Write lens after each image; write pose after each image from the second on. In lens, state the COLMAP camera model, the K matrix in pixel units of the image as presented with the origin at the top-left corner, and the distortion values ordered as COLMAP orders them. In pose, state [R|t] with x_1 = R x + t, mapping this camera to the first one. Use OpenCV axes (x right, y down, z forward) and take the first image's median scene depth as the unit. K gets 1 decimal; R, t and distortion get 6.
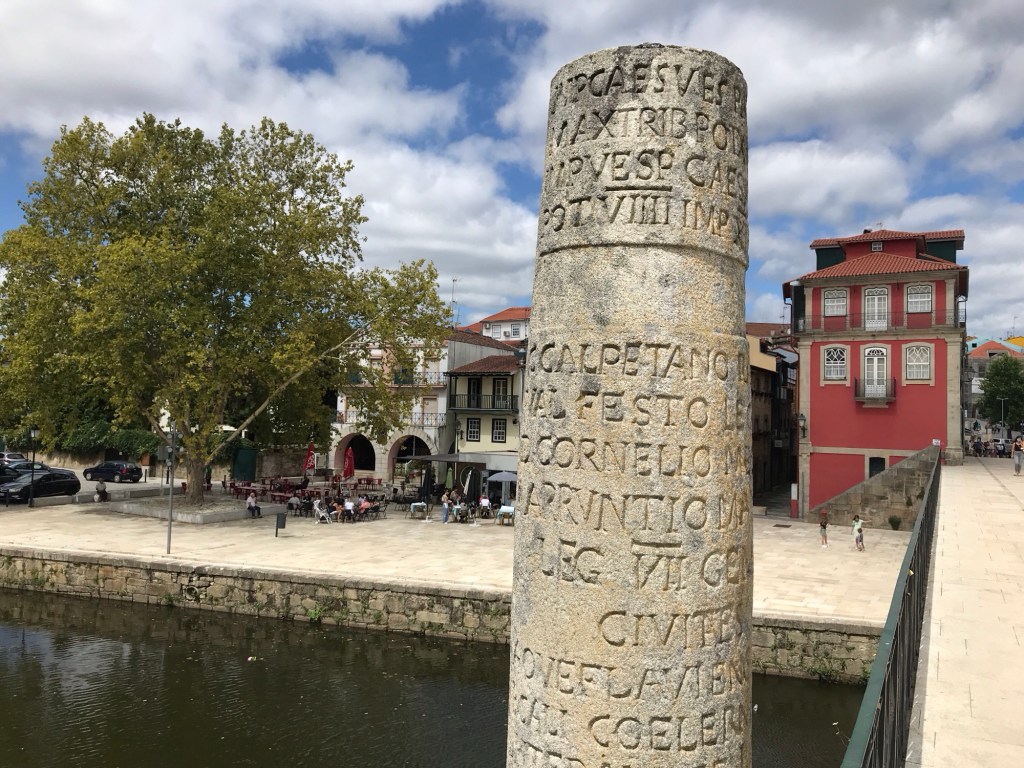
lens RADIAL K [[832.8, 0, 514.2], [0, 832.8, 373.7], [0, 0, 1]] dist [0.008149, 0.001466]
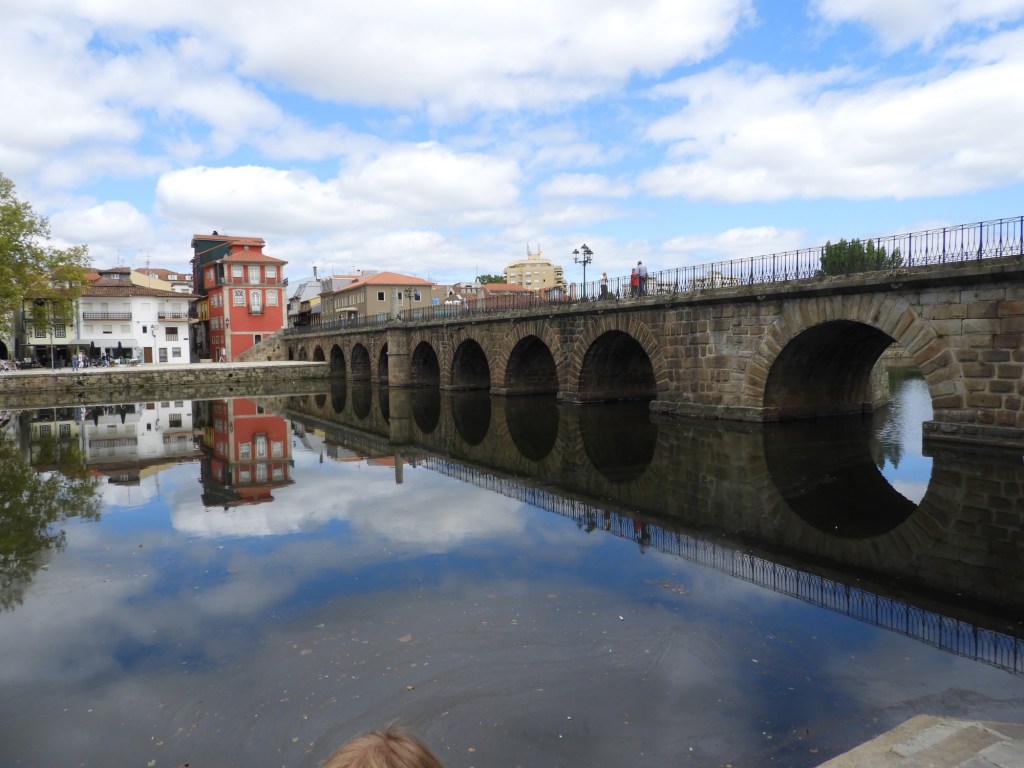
lens RADIAL K [[735.6, 0, 514.4], [0, 735.6, 381.1], [0, 0, 1]] dist [0.004765, 0.004317]
pose [[0.546778, -0.075809, 0.833839, -1.062896], [-0.004076, 0.995640, 0.093192, 0.030083], [-0.837268, -0.054354, 0.544085, -0.914938]]
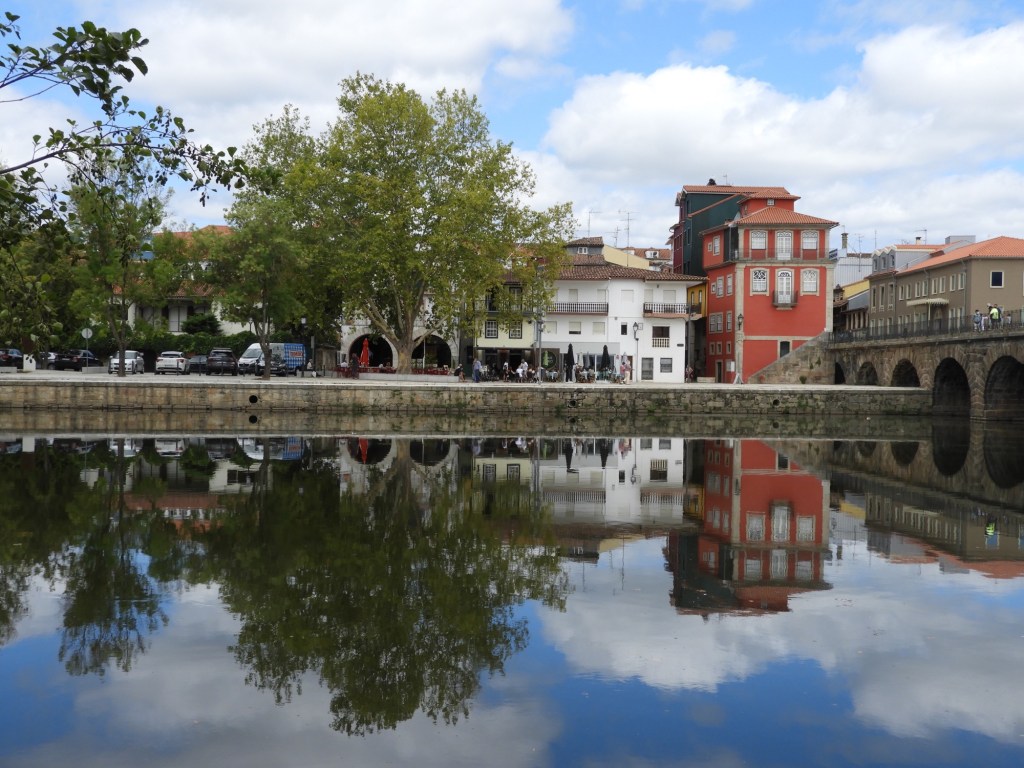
lens RADIAL K [[1214.7, 0, 513.5], [0, 1214.7, 383.1], [0, 0, 1]] dist [0.032516, 0.000000]
pose [[0.866055, -0.017659, 0.499636, -1.209088], [-0.014396, 0.998081, 0.060229, 0.050975], [-0.499741, -0.059354, 0.864139, -0.758936]]
